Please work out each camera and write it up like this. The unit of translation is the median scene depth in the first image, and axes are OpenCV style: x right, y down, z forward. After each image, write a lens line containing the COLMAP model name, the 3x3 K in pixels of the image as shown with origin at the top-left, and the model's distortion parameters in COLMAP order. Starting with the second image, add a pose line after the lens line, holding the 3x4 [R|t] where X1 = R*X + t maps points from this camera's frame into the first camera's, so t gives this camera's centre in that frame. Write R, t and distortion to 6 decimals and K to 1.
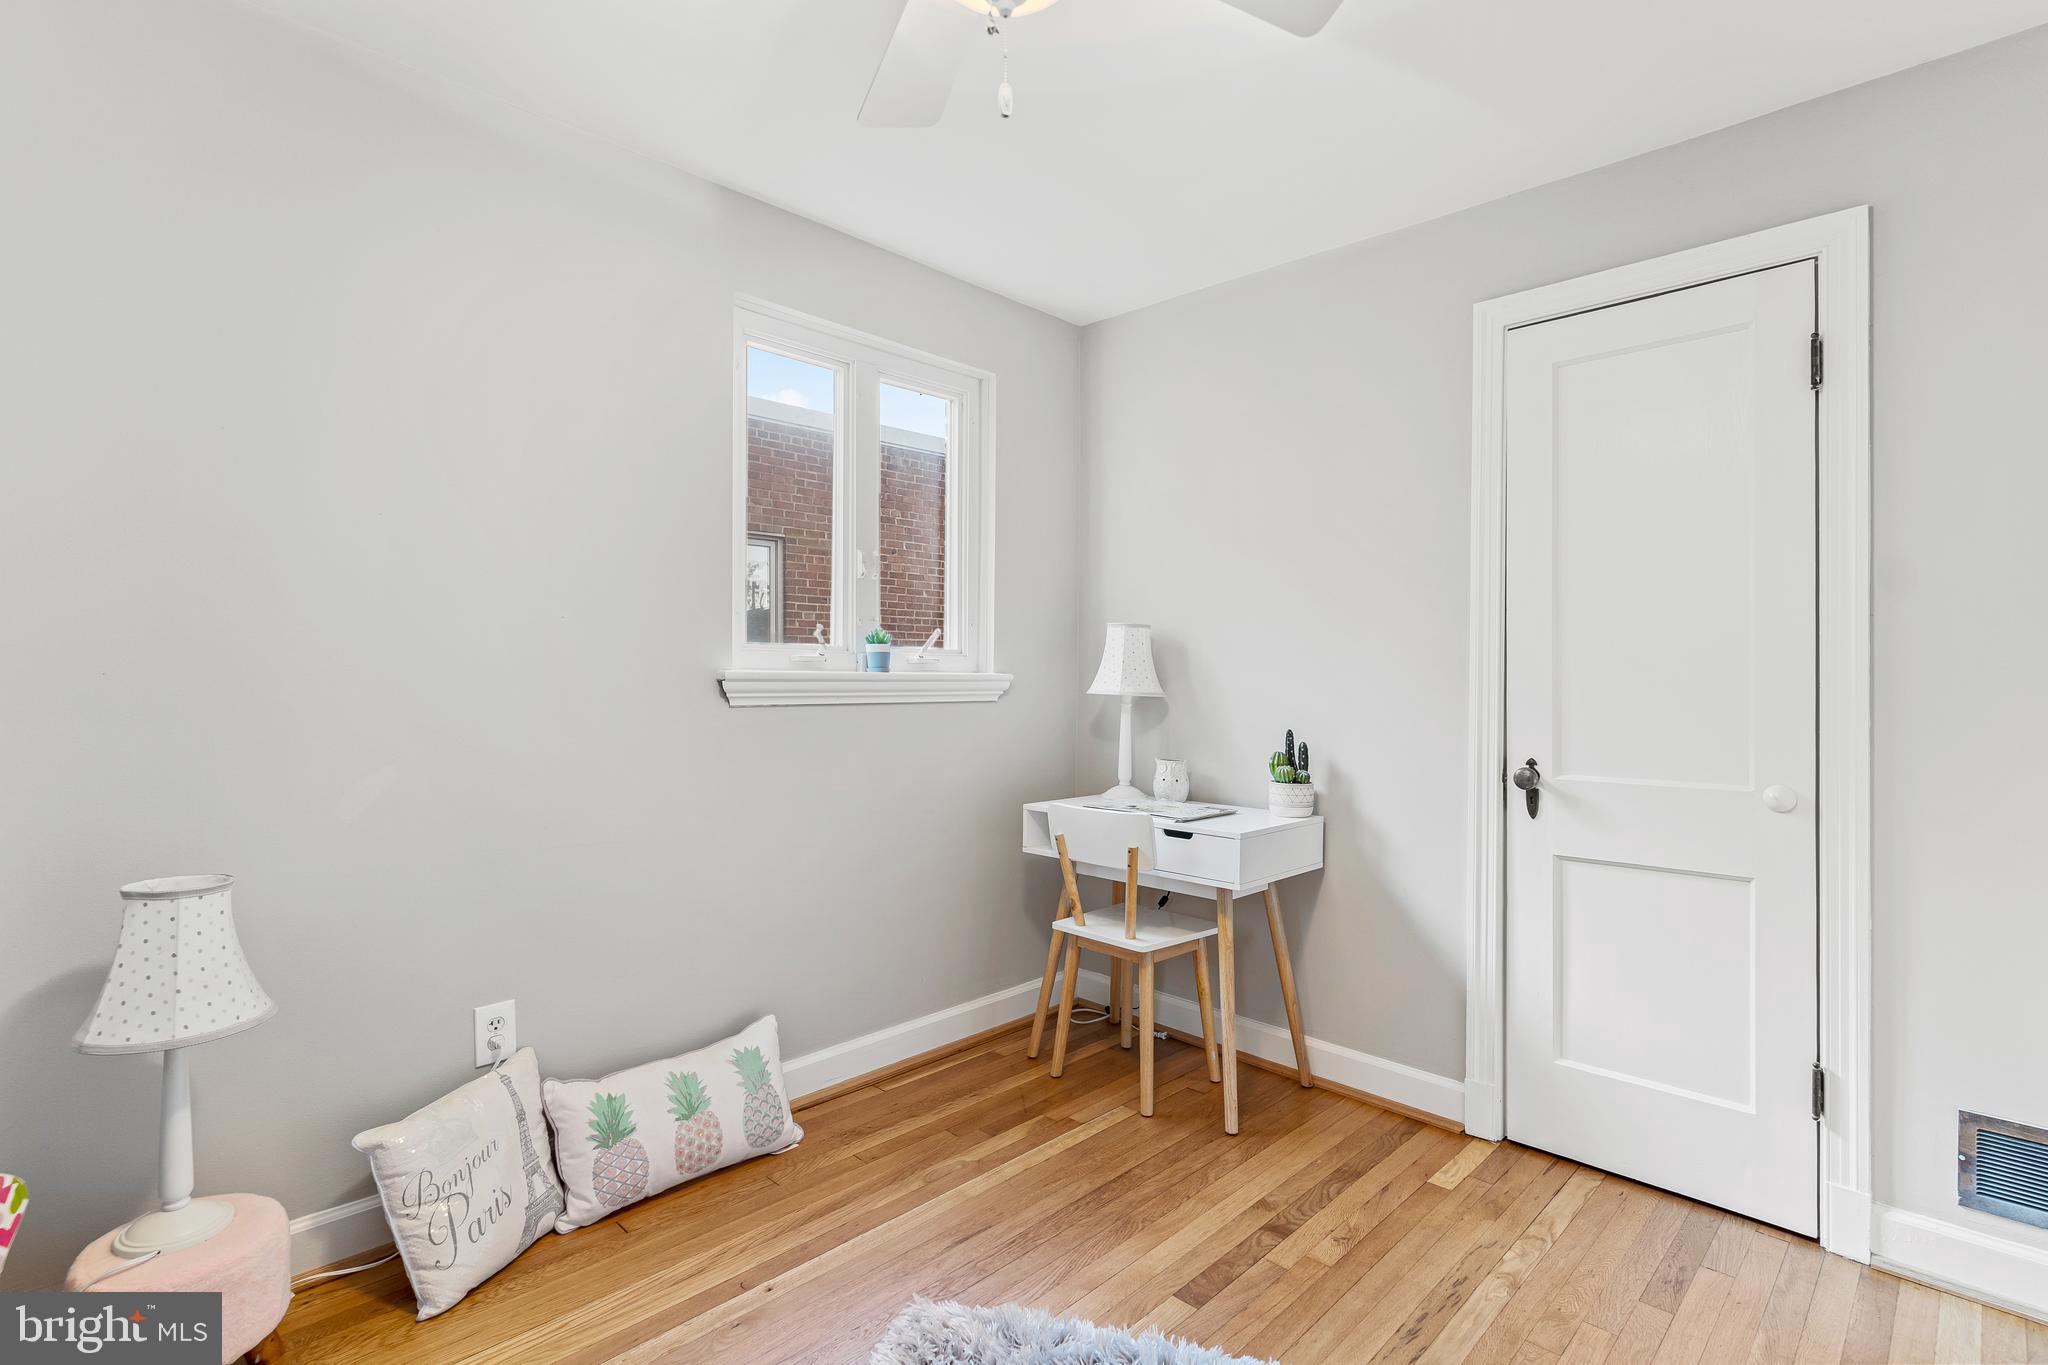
lens RADIAL K [[975.5, 0, 1026.9], [0, 975.5, 674.2], [0, 0, 1]] dist [0.000958, -0.000300]
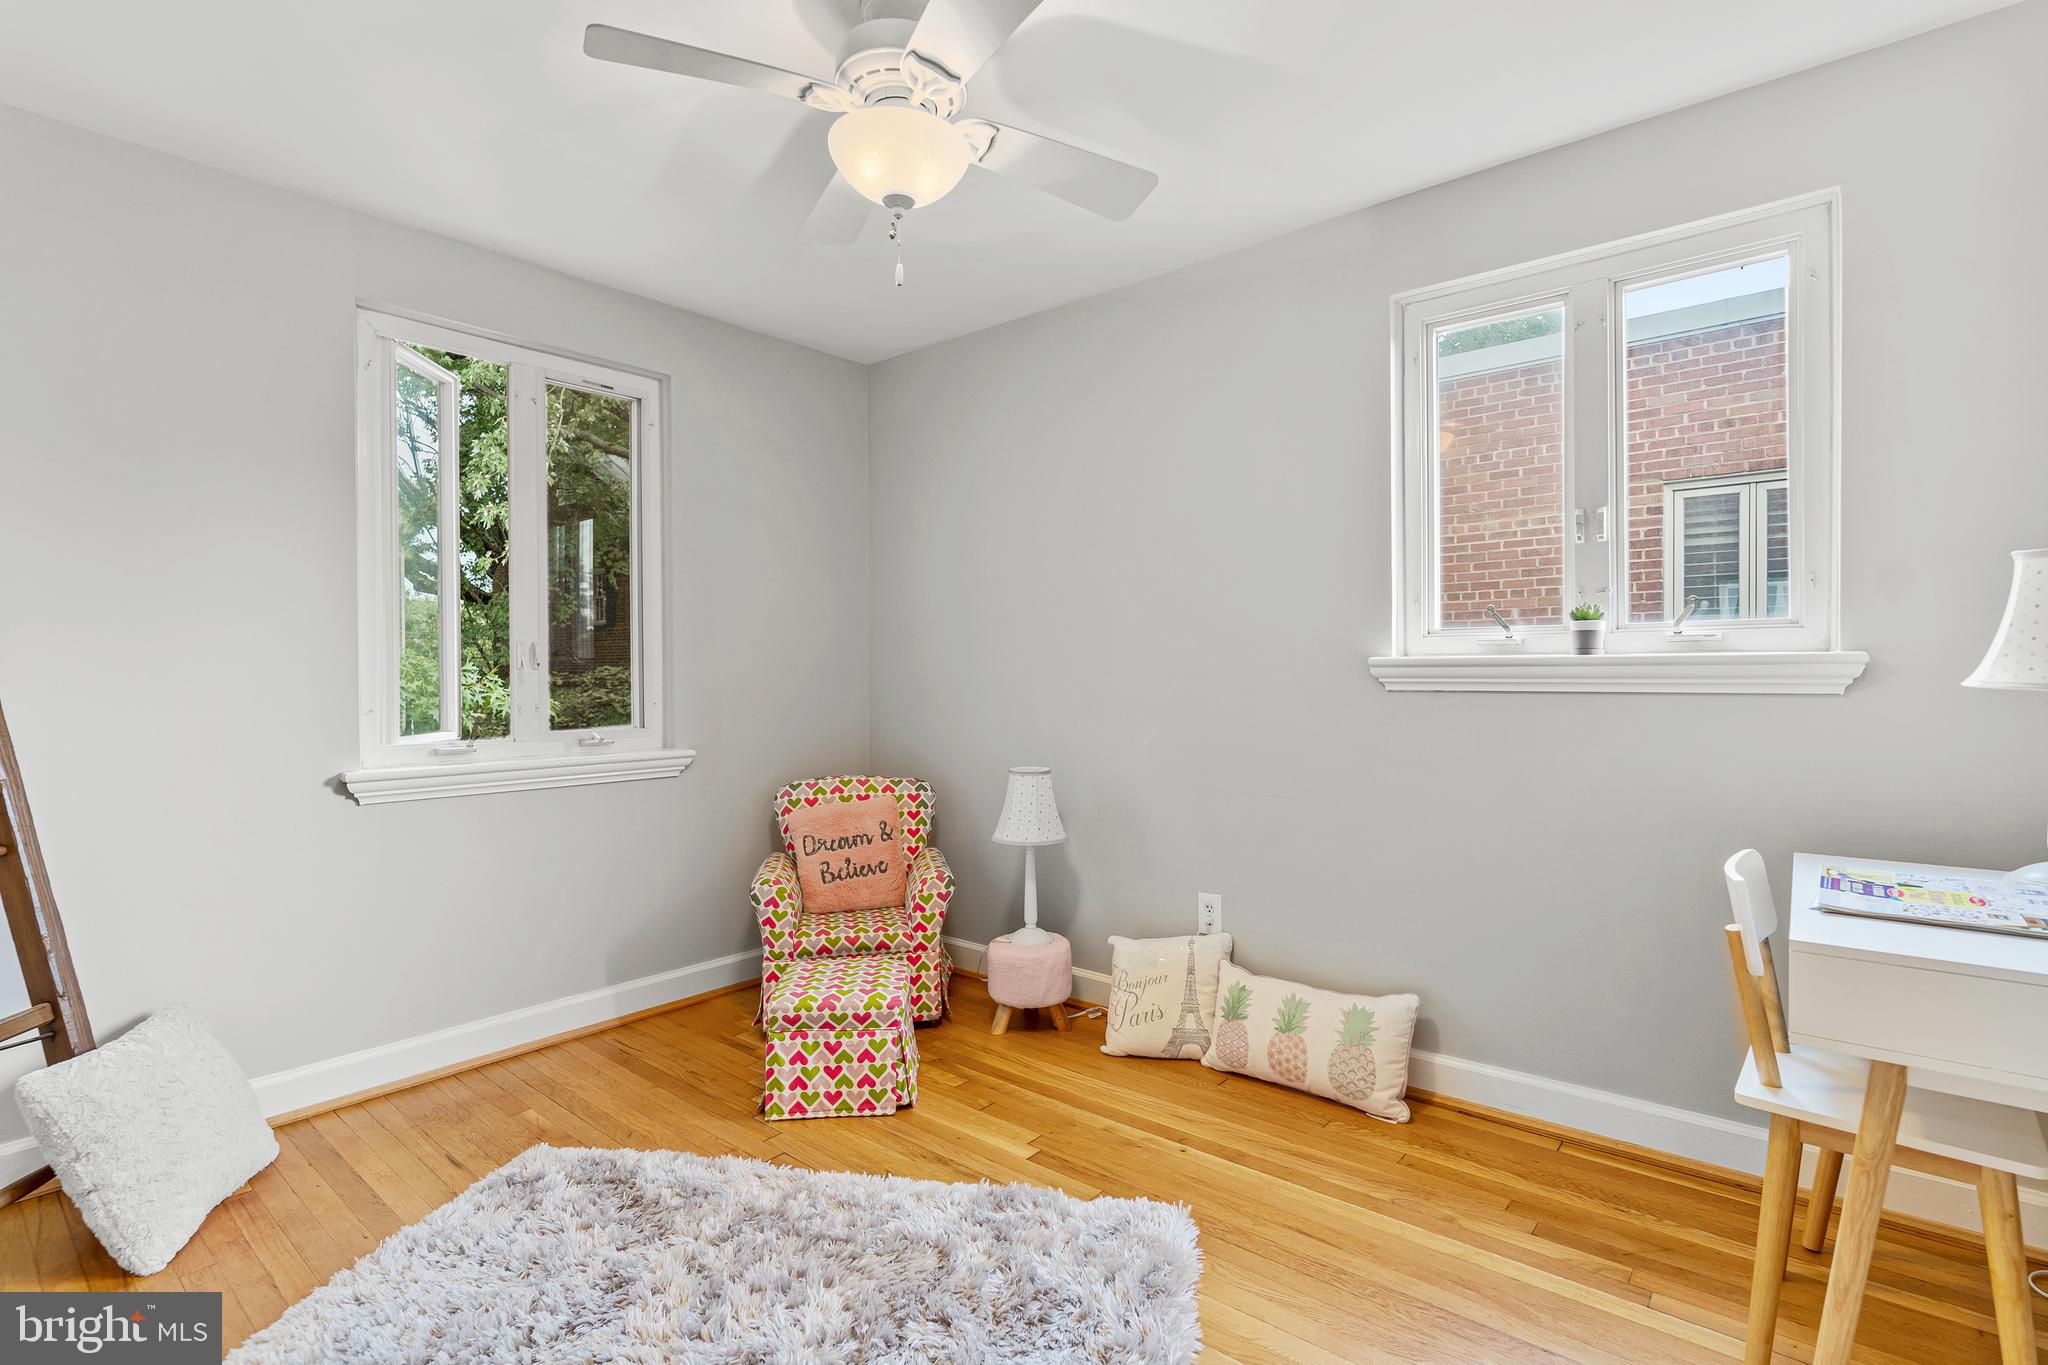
lens RADIAL K [[975.5, 0, 1026.9], [0, 975.5, 674.2], [0, 0, 1]] dist [0.000958, -0.000300]
pose [[0.080327, 0.000321, -0.996769, 0.860214], [0.010706, 0.999942, 0.001185, 0.011407], [0.996711, -0.010766, 0.080319, 0.623420]]
